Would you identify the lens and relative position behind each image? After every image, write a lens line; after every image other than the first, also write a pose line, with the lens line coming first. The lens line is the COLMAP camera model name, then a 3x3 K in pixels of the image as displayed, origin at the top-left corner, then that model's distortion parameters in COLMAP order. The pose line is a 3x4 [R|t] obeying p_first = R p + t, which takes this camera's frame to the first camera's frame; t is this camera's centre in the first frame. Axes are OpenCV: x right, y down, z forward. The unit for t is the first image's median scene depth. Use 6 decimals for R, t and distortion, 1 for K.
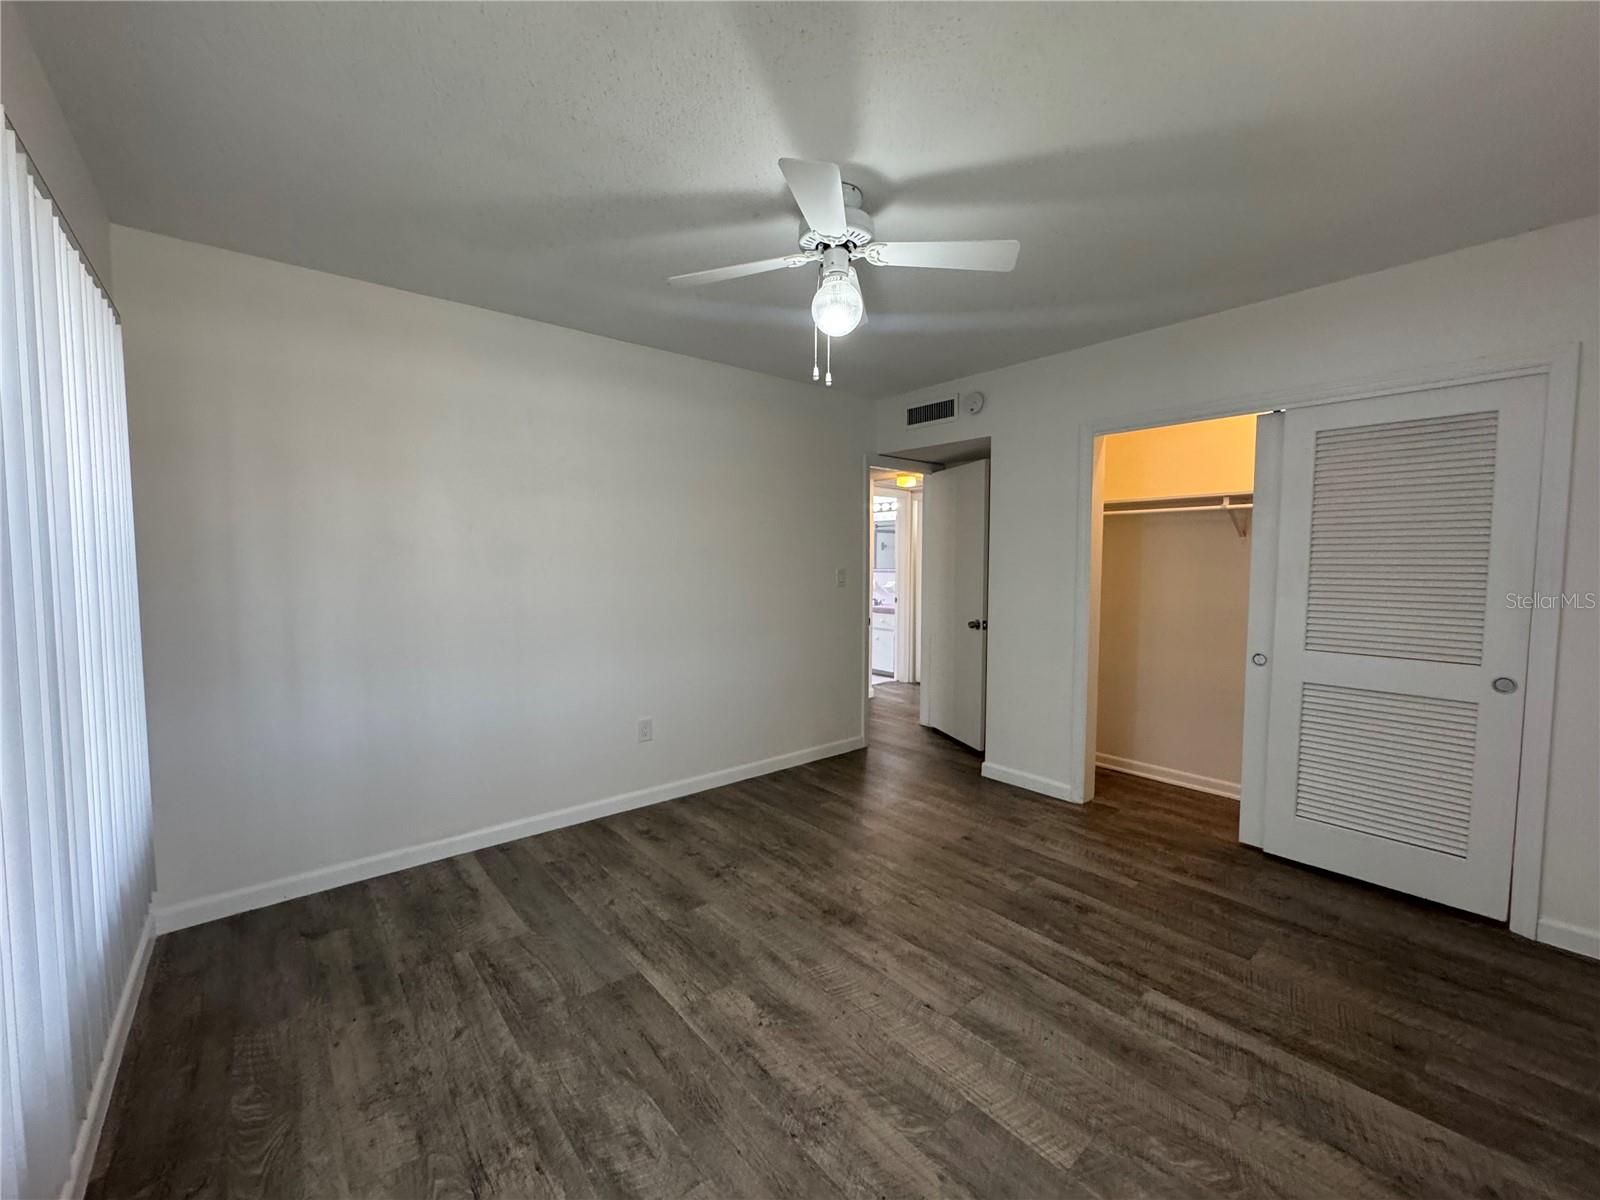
lens RADIAL K [[641.8, 0, 797.3], [0, 641.8, 597.4], [0, 0, 1]] dist [-0.005732, 0.000131]
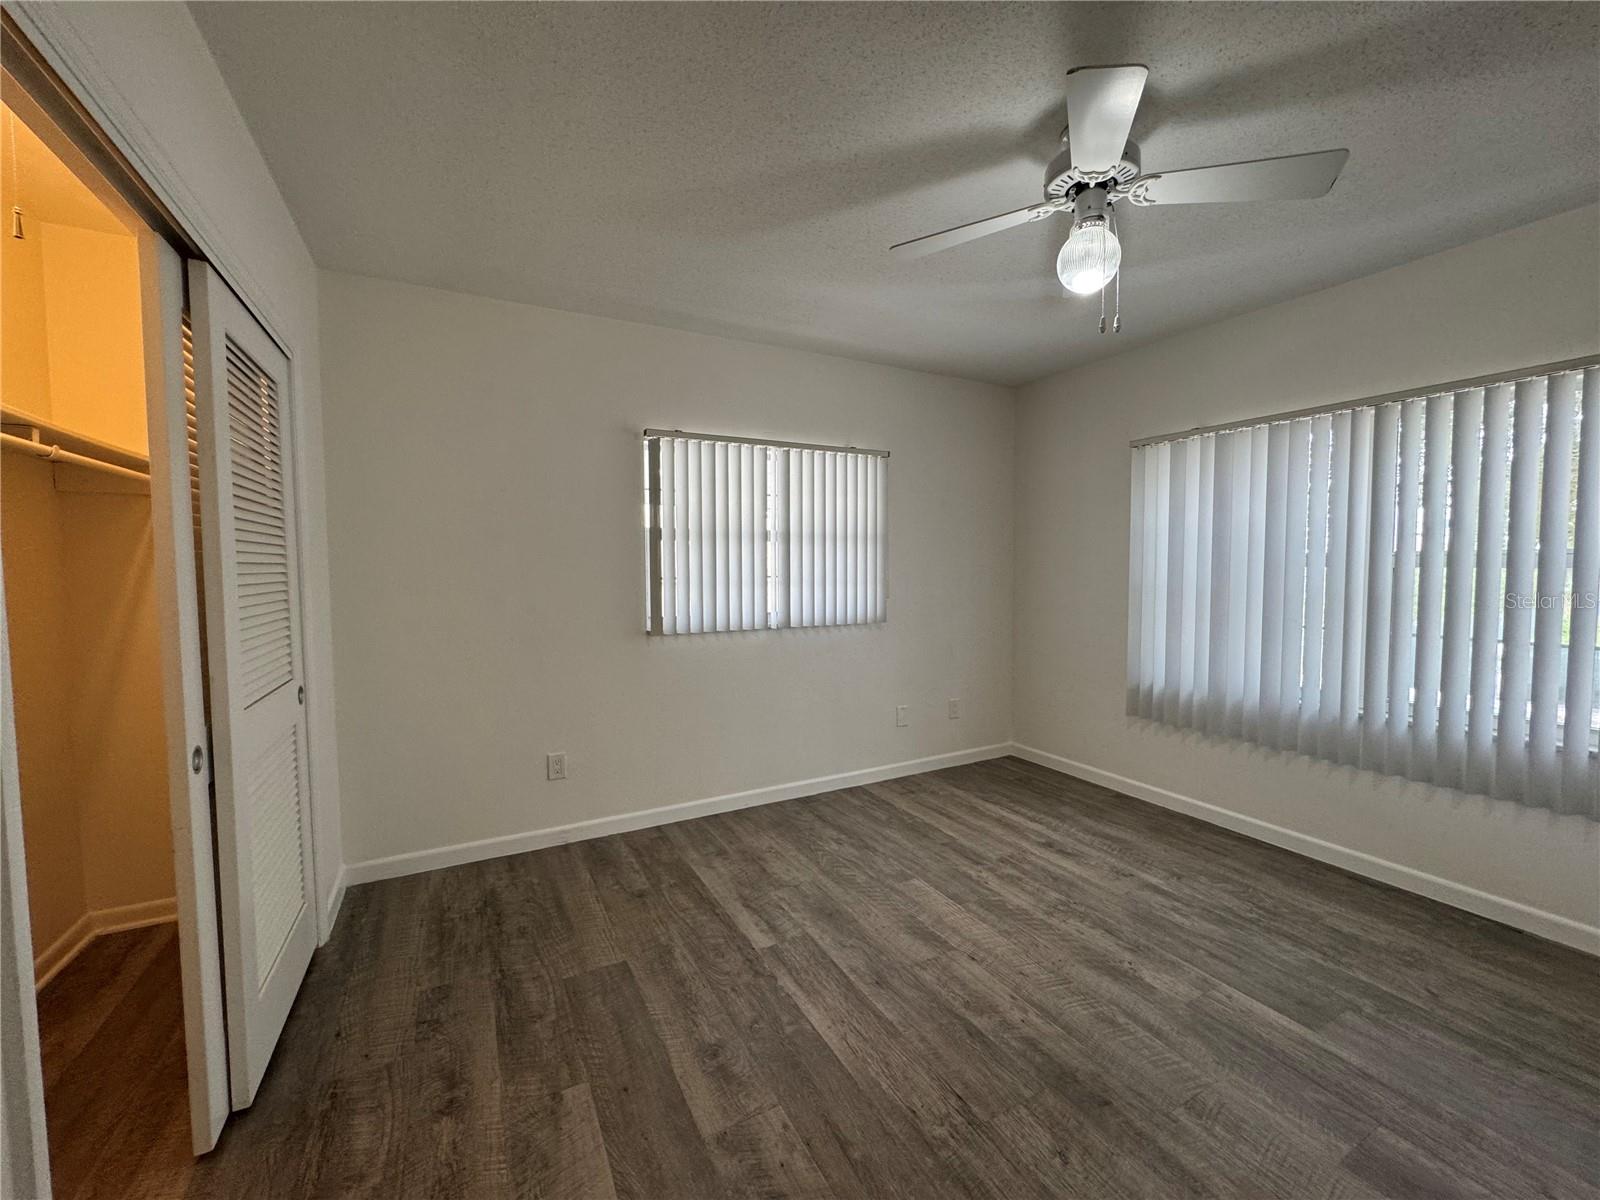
lens RADIAL K [[641.8, 0, 797.3], [0, 641.8, 597.4], [0, 0, 1]] dist [-0.005732, 0.000131]
pose [[-0.976905, -0.006298, 0.213583, 0.242604], [0.017607, 0.993794, 0.109835, -0.096264], [-0.212949, 0.111059, -0.970731, 1.863750]]
